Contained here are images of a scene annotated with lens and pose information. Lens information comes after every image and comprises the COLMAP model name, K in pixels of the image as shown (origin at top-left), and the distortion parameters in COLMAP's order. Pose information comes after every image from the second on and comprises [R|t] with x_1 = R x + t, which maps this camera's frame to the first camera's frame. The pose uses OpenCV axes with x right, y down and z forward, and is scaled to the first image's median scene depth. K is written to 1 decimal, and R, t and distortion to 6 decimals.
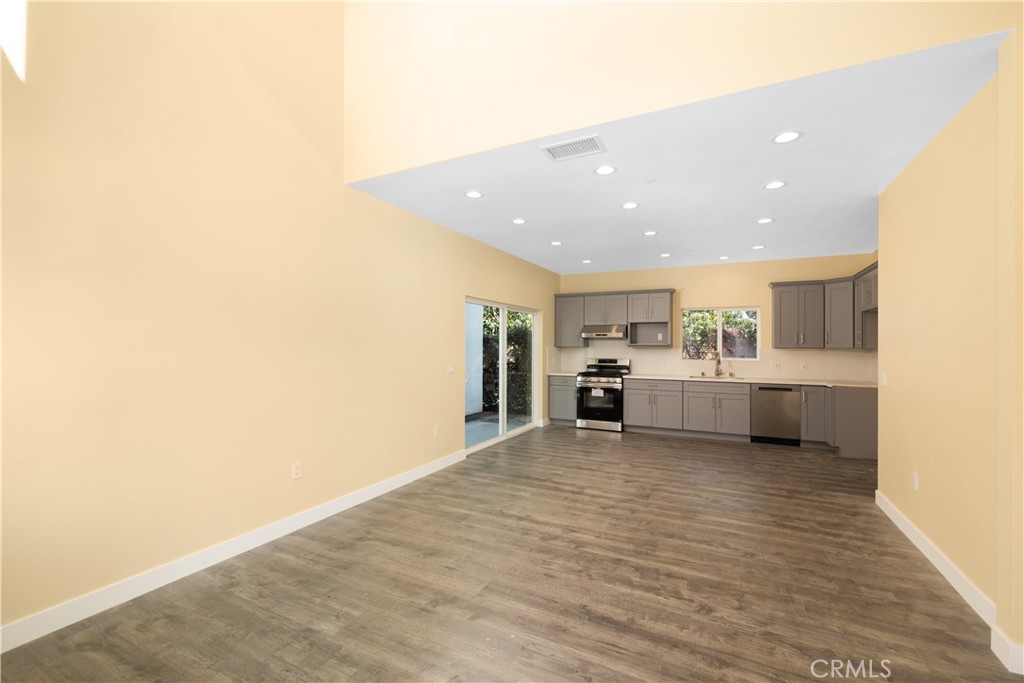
lens RADIAL K [[435.9, 0, 509.3], [0, 435.9, 346.1], [0, 0, 1]] dist [-0.000982, -0.000108]
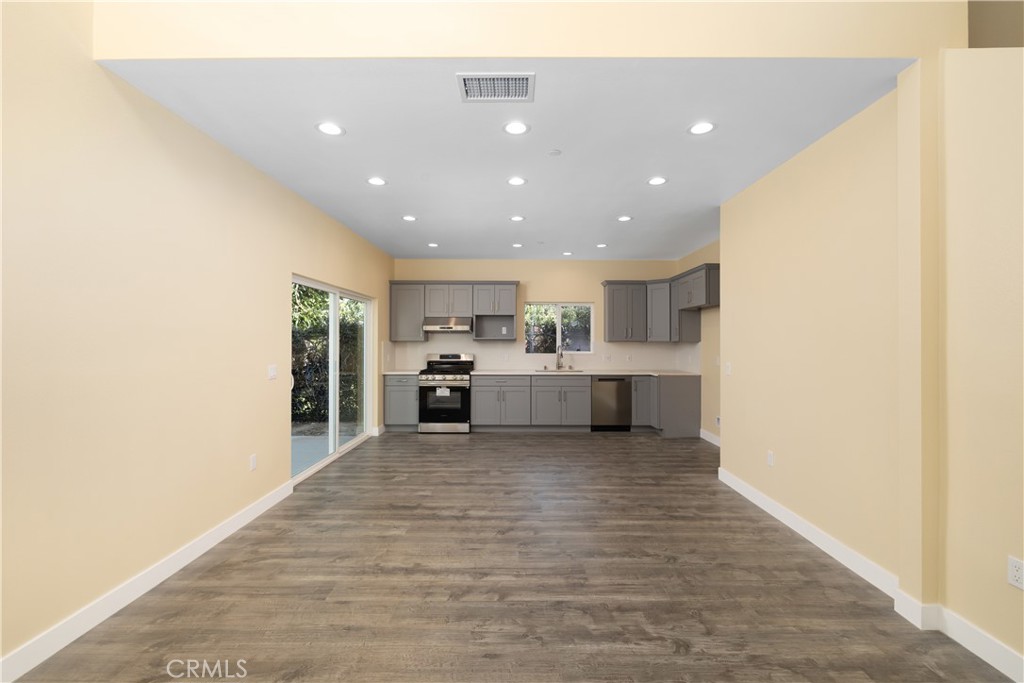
lens RADIAL K [[443.5, 0, 521.6], [0, 443.5, 340.0], [0, 0, 1]] dist [0.000652, -0.000026]
pose [[0.890883, -0.002483, 0.454227, -0.115811], [0.002730, 0.999996, 0.000112, -0.000653], [-0.454225, 0.001140, 0.890886, 0.184000]]
